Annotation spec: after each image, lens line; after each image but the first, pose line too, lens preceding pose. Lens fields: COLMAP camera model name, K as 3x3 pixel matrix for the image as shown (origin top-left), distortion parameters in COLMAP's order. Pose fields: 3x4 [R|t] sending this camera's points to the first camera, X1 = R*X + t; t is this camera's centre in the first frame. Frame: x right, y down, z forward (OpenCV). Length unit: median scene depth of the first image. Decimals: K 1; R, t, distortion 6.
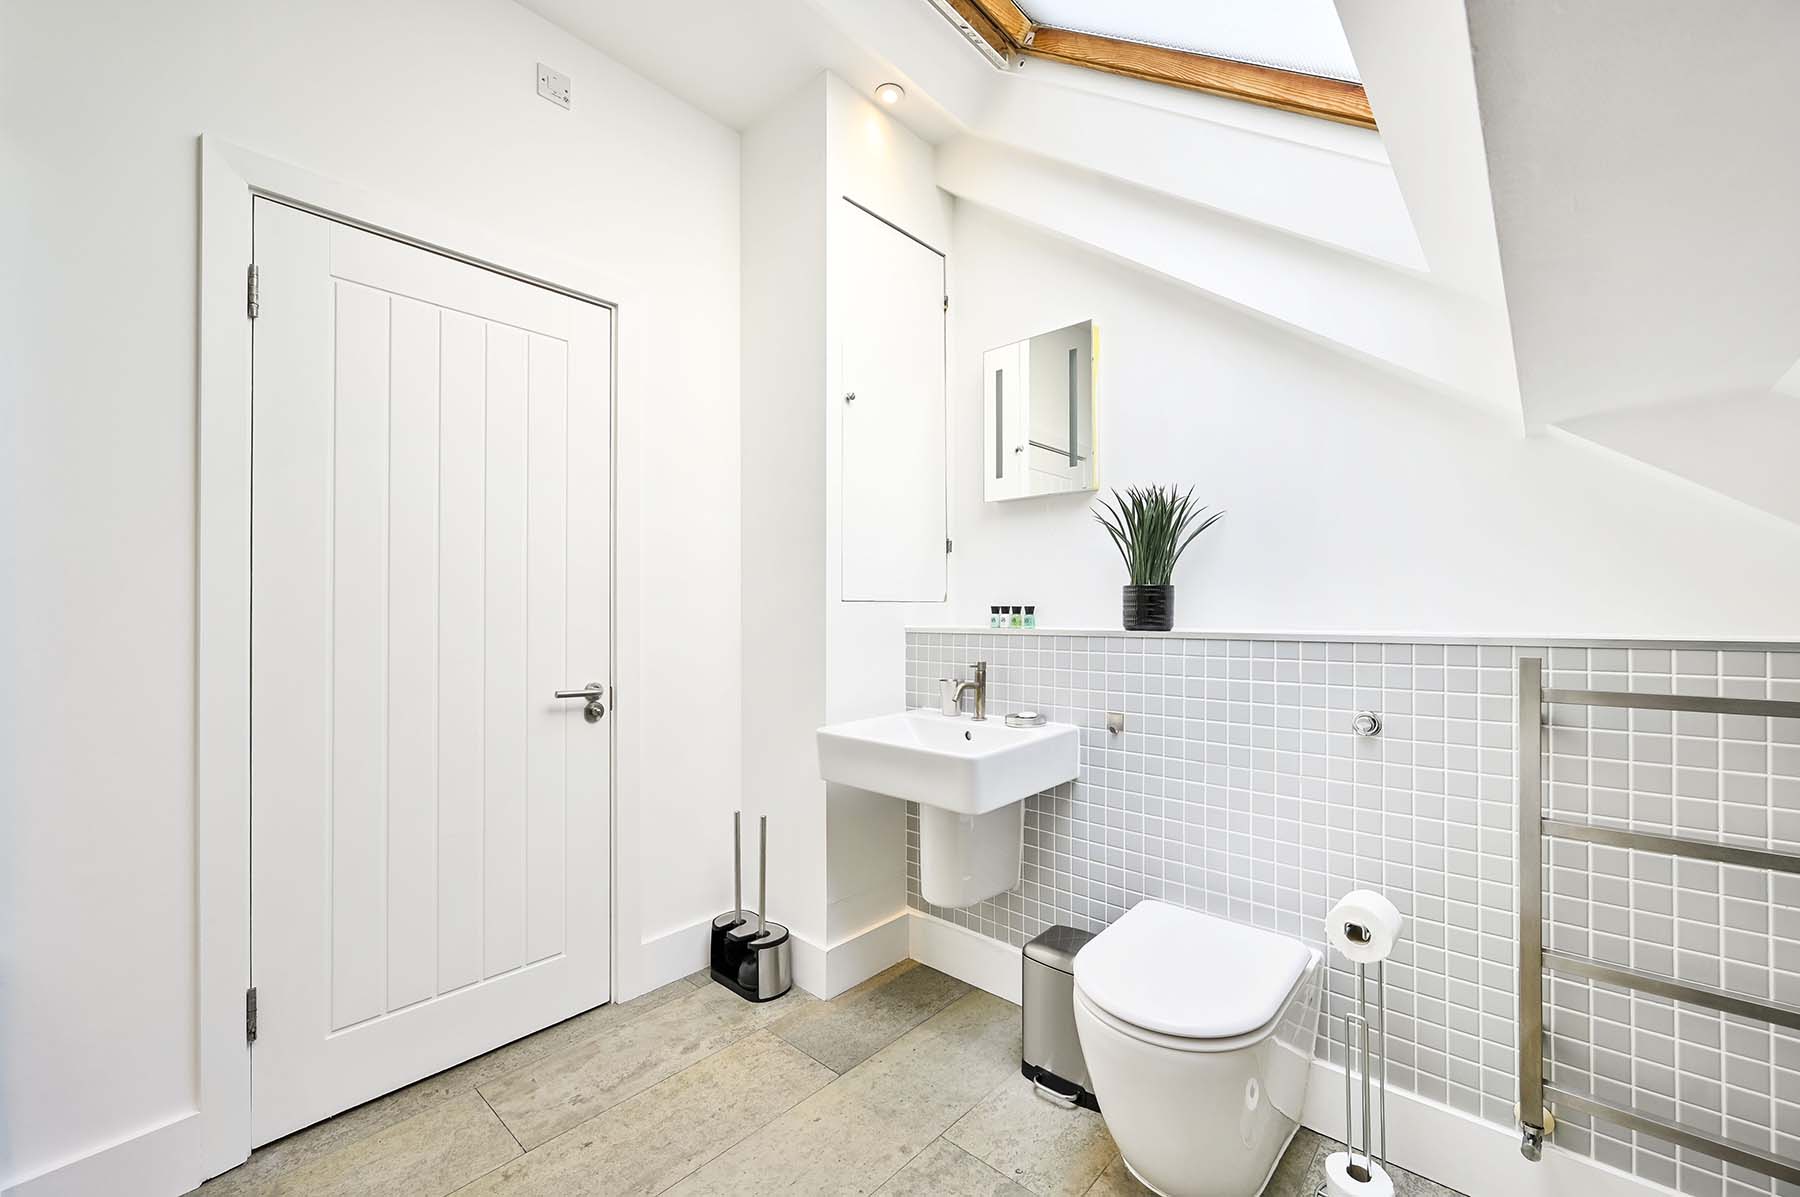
lens RADIAL K [[709.6, 0, 898.6], [0, 709.6, 602.8], [0, 0, 1]] dist [-0.003314, 0.000590]
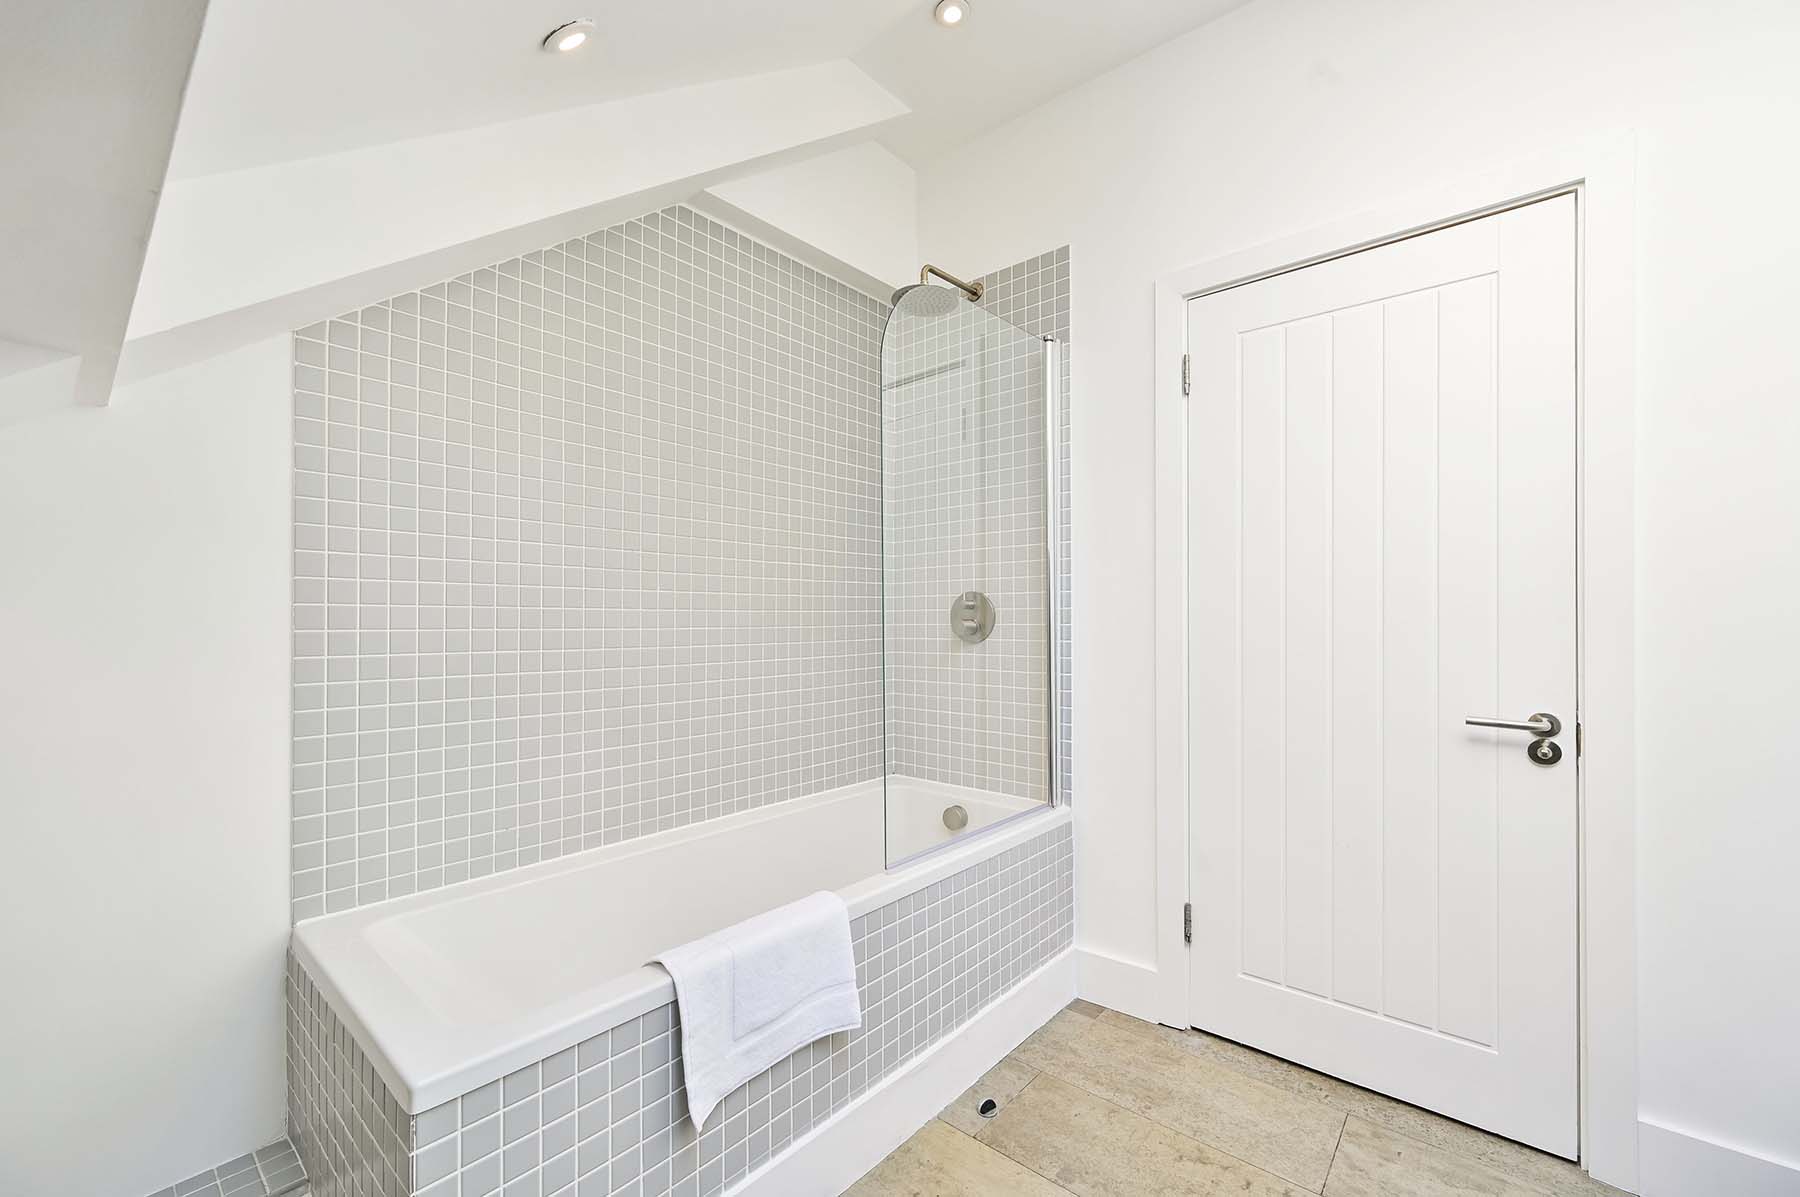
lens RADIAL K [[709.6, 0, 899.8], [0, 709.6, 615.1], [0, 0, 1]] dist [-0.003314, 0.000590]
pose [[0.043548, -0.002504, -0.999048, 0.334515], [0.014593, 0.999892, -0.001870, 0.001926], [0.998945, -0.014497, 0.043580, 0.356965]]
